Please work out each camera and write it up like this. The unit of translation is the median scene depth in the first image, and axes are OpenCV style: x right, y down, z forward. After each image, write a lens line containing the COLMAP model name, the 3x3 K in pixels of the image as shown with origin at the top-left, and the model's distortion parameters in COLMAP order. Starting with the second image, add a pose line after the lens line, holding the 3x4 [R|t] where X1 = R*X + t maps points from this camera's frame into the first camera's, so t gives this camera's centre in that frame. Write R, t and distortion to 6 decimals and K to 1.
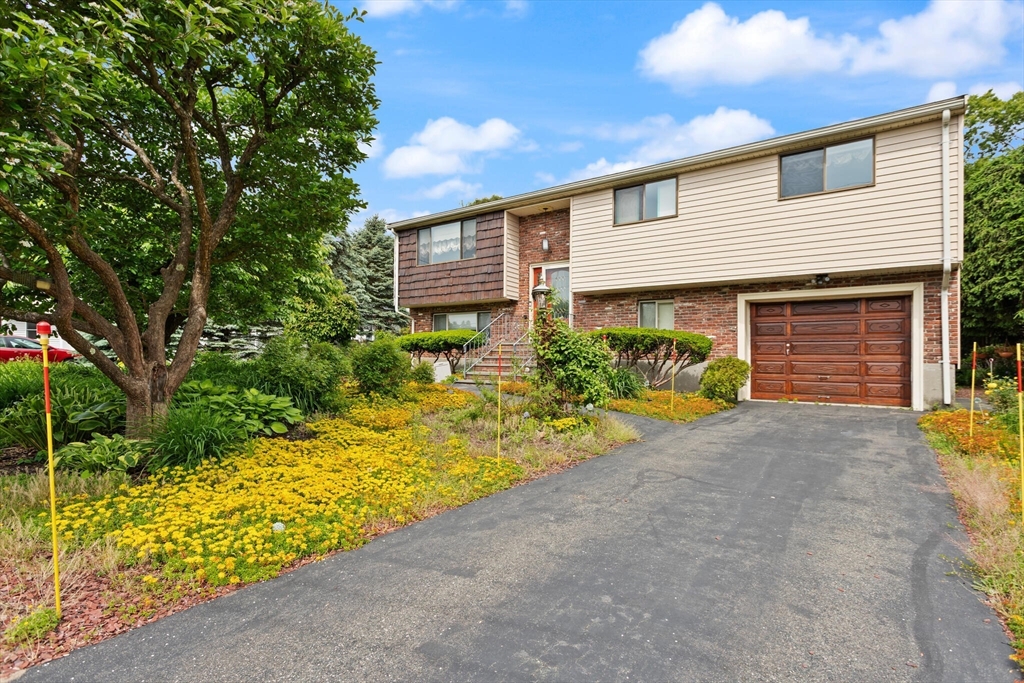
lens RADIAL K [[487.8, 0, 518.7], [0, 487.8, 345.1], [0, 0, 1]] dist [0.002966, 0.002967]
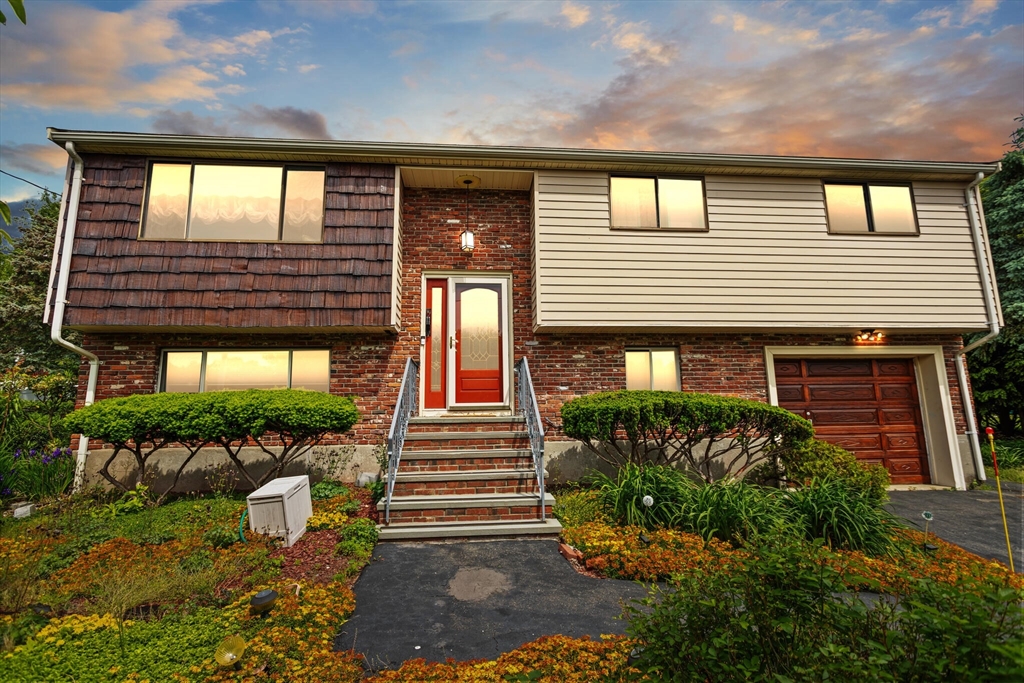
lens RADIAL K [[487.8, 0, 497.0], [0, 487.8, 318.3], [0, 0, 1]] dist [0.002966, 0.002967]
pose [[0.763051, 0.085525, 0.640654, -0.273486], [0.002138, 0.990867, -0.134825, -0.036127], [-0.646334, 0.104248, 0.755900, 0.538259]]
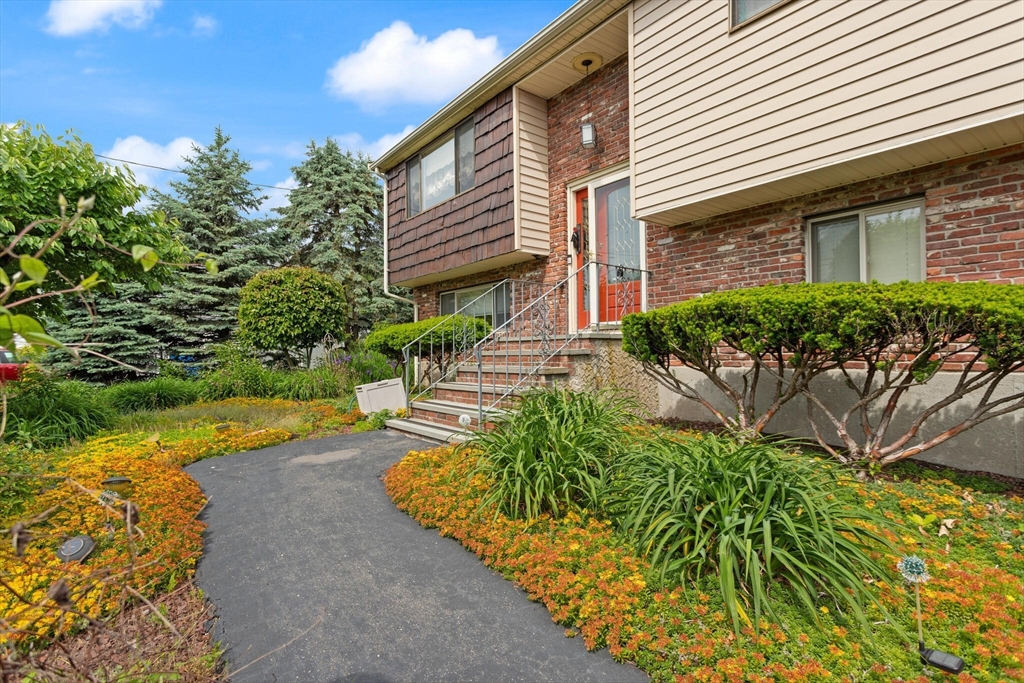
lens RADIAL K [[487.8, 0, 510.6], [0, 487.8, 341.2], [0, 0, 1]] dist [0.002966, 0.002967]
pose [[0.958978, -0.038456, -0.280861, 0.108555], [0.043882, 0.998951, 0.013053, -0.006641], [0.280064, -0.024842, 0.959660, 0.485716]]
